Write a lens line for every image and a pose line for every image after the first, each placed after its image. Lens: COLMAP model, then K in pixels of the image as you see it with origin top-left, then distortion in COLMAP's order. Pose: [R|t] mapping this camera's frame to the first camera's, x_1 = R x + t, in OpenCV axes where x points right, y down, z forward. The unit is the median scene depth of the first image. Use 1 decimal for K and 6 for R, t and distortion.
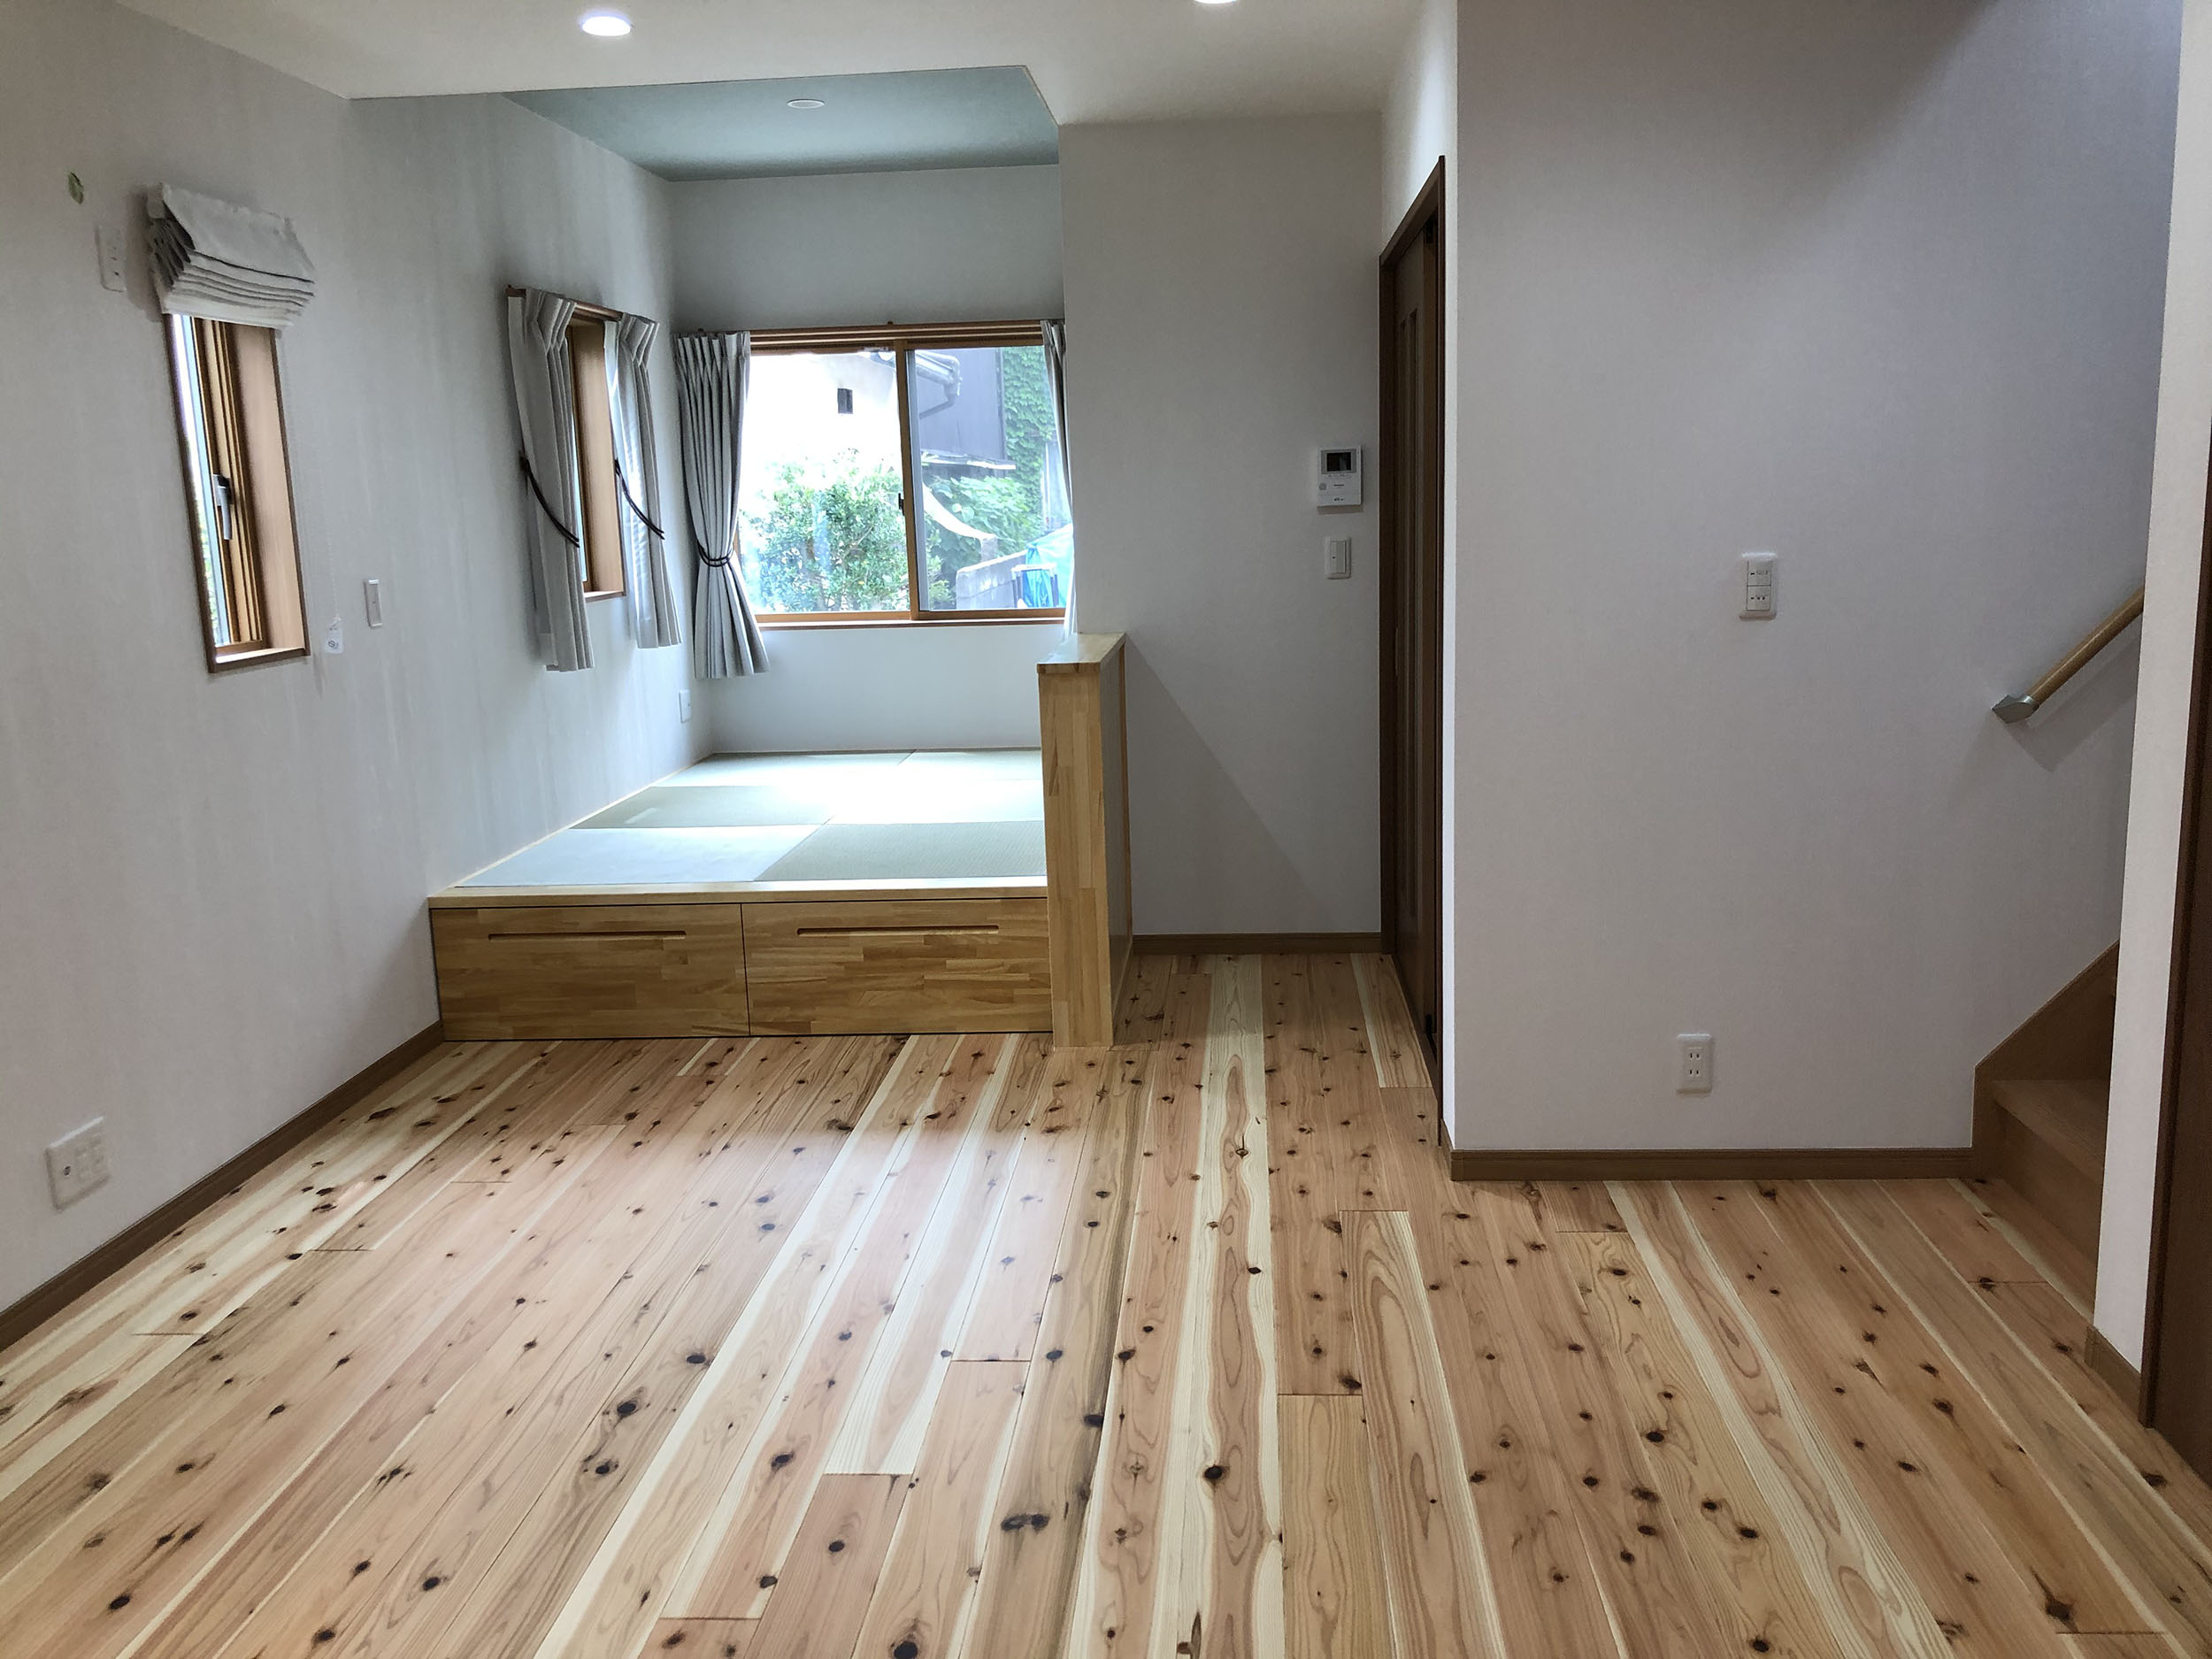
lens RADIAL K [[1785.0, 0, 1099.1], [0, 1785.0, 825.6], [0, 0, 1]] dist [0.018237, -0.008540]
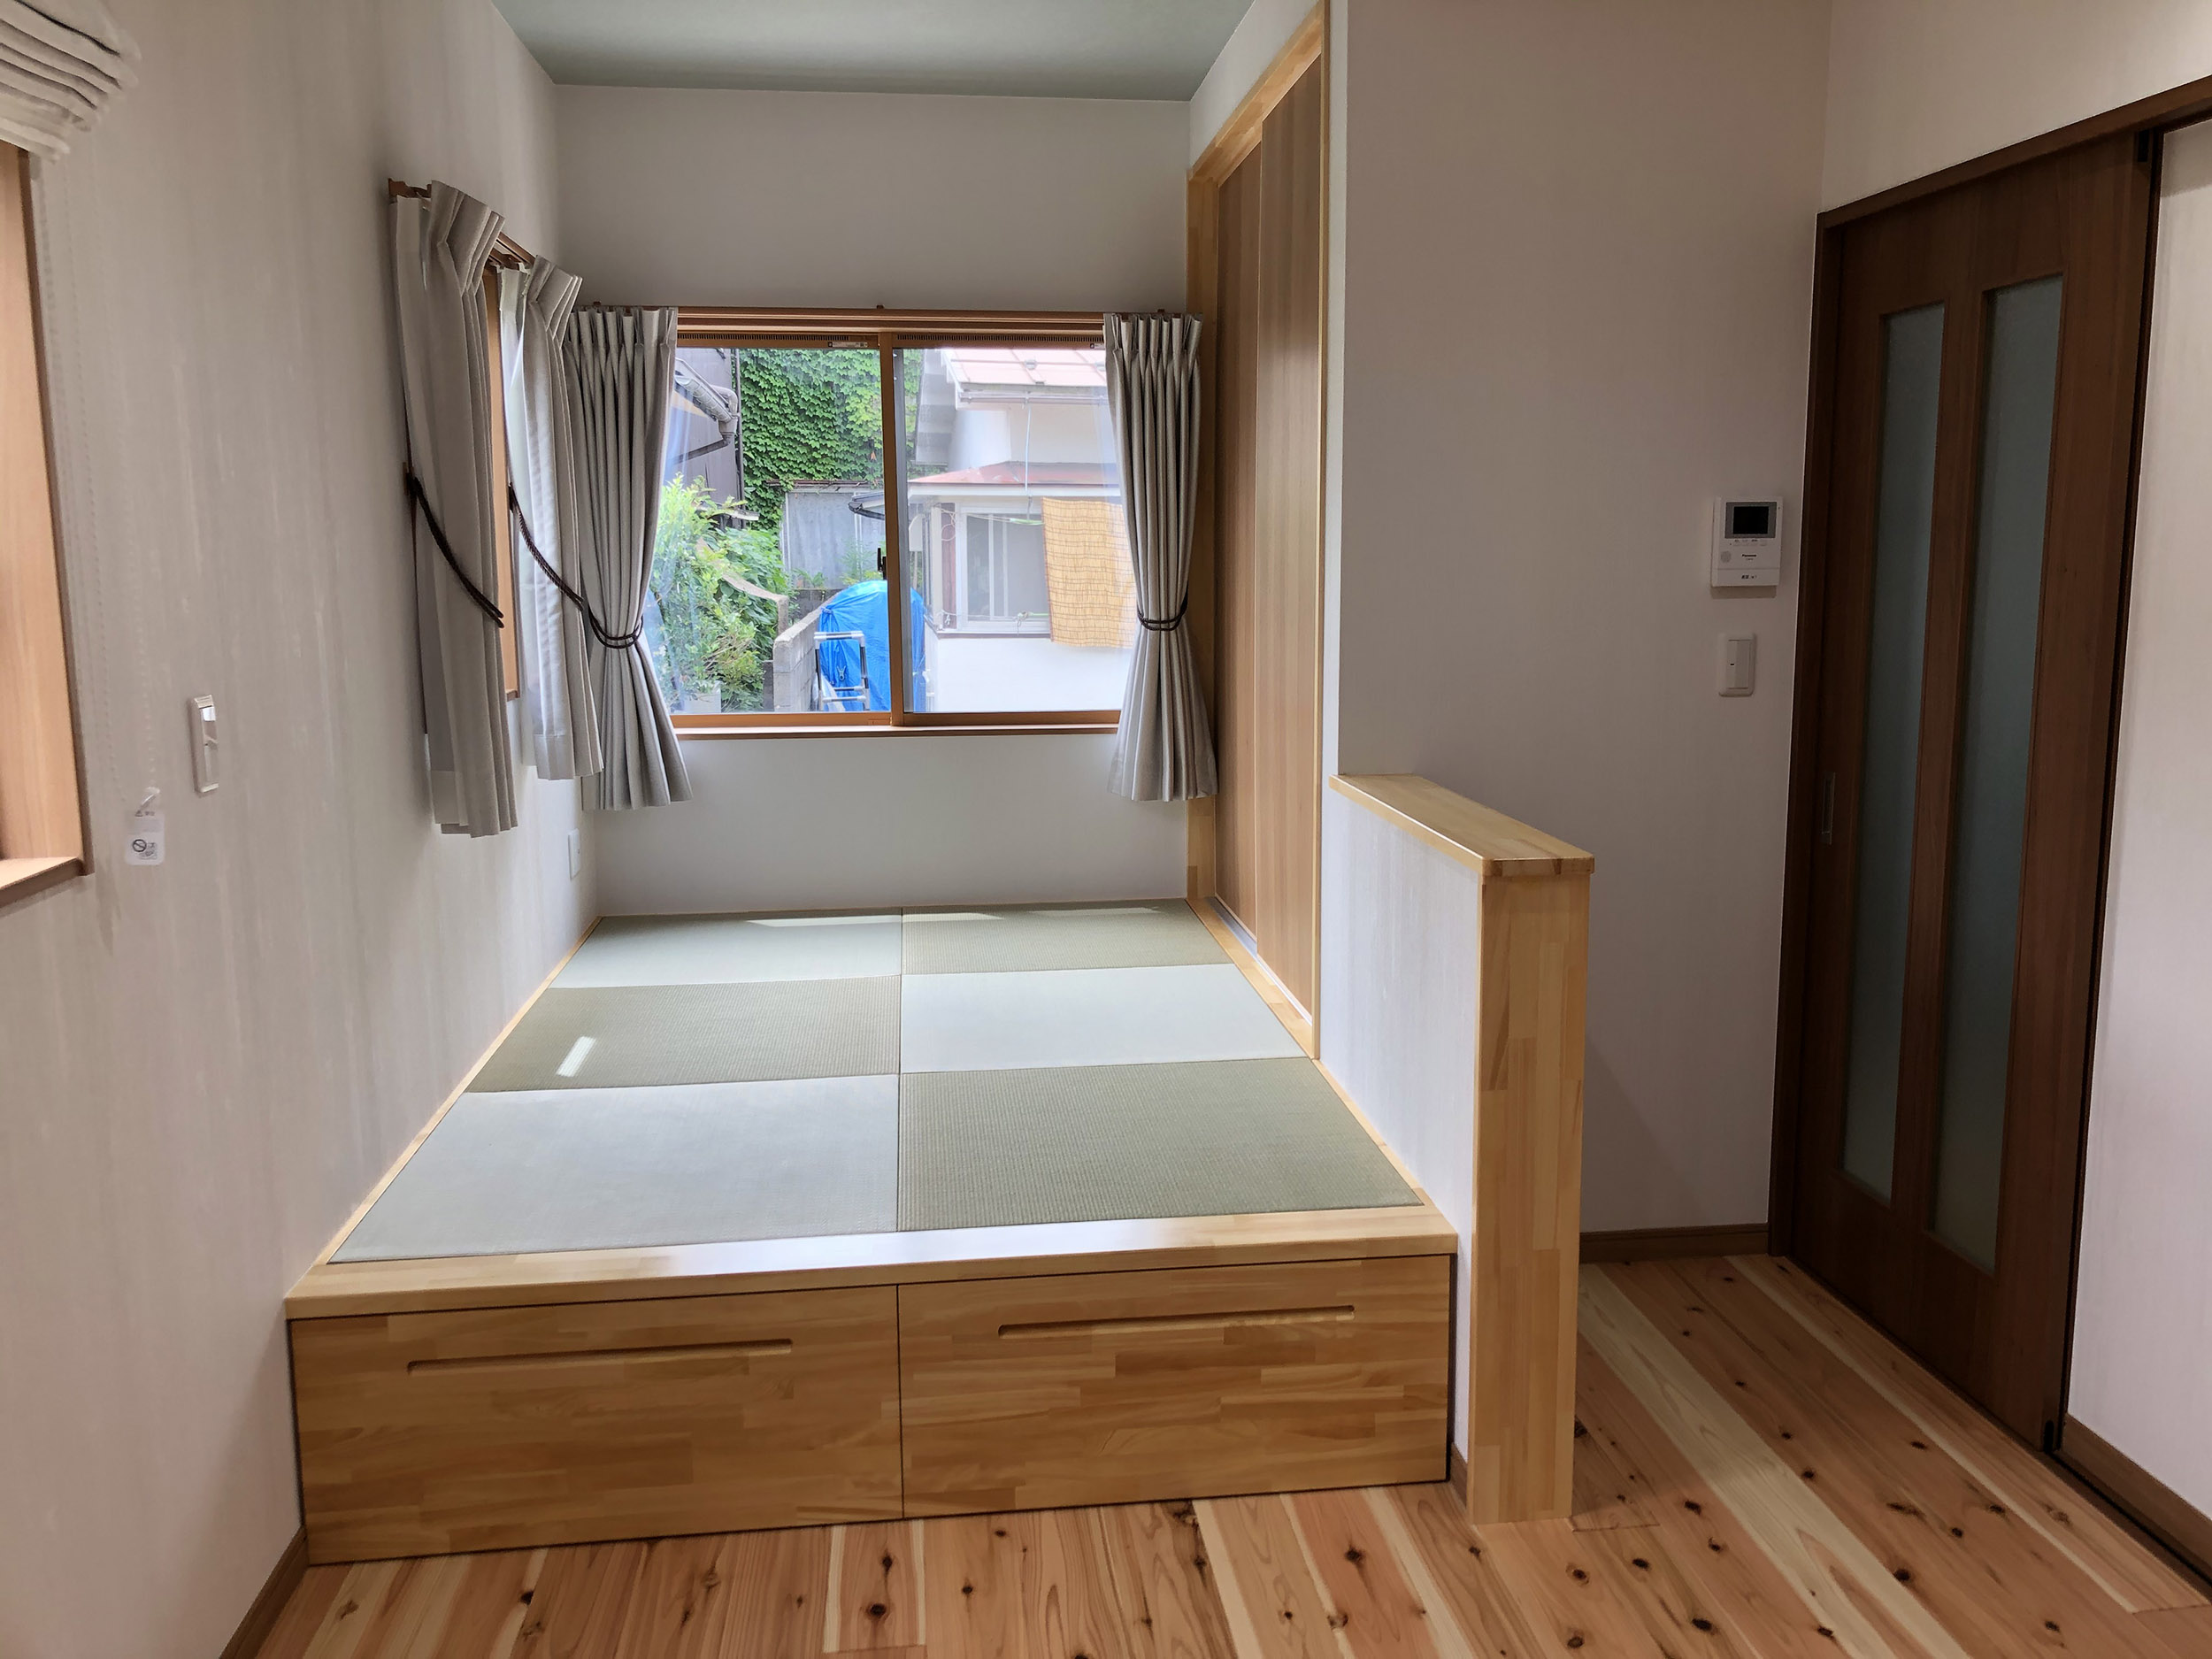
lens RADIAL K [[1785.0, 0, 1100.8], [0, 1785.0, 826.1], [0, 0, 1]] dist [0.018237, -0.008540]
pose [[0.981541, -0.004204, 0.191204, -0.242781], [0.010369, 0.999458, -0.031256, -0.079781], [-0.190969, 0.032661, 0.981052, 0.440481]]
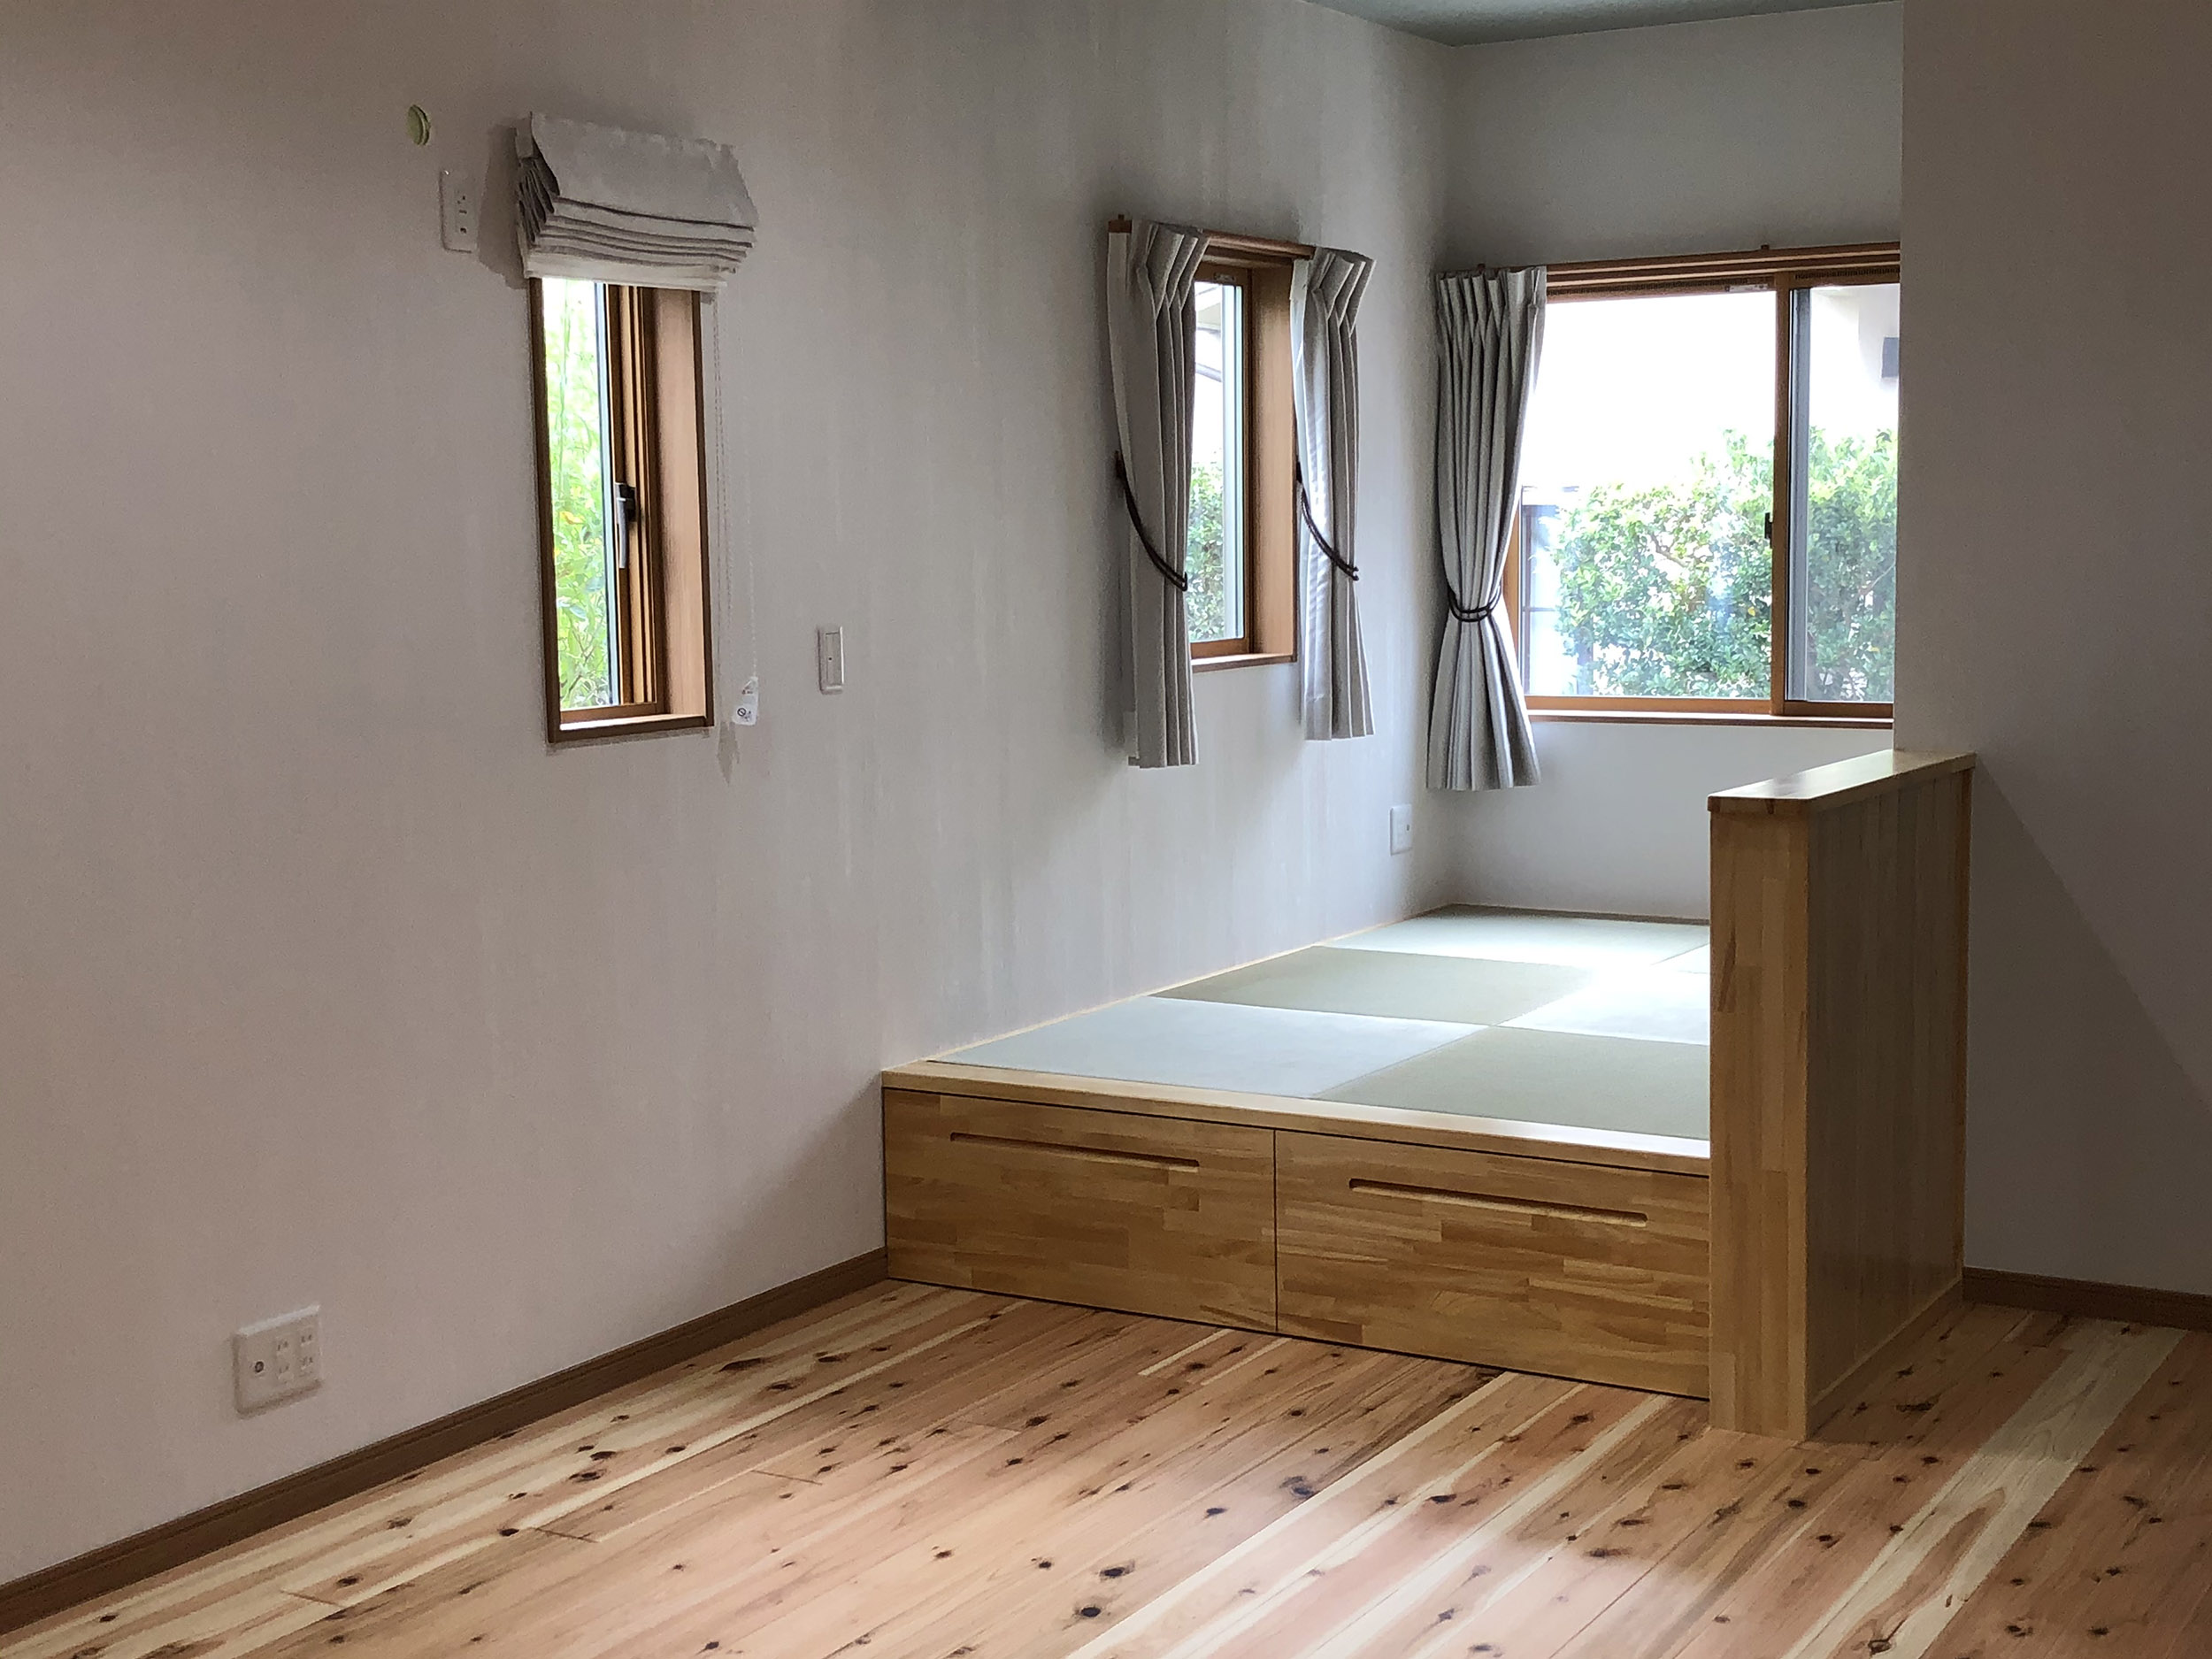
lens RADIAL K [[2840.3, 0, 1119.7], [0, 2840.3, 849.5], [0, 0, 1]] dist [0.081273, 0.000000]
pose [[0.892282, 0.070454, -0.445948, 0.209947], [-0.097466, 0.994517, -0.037897, -0.014375], [0.440833, 0.077280, 0.894256, 0.023036]]
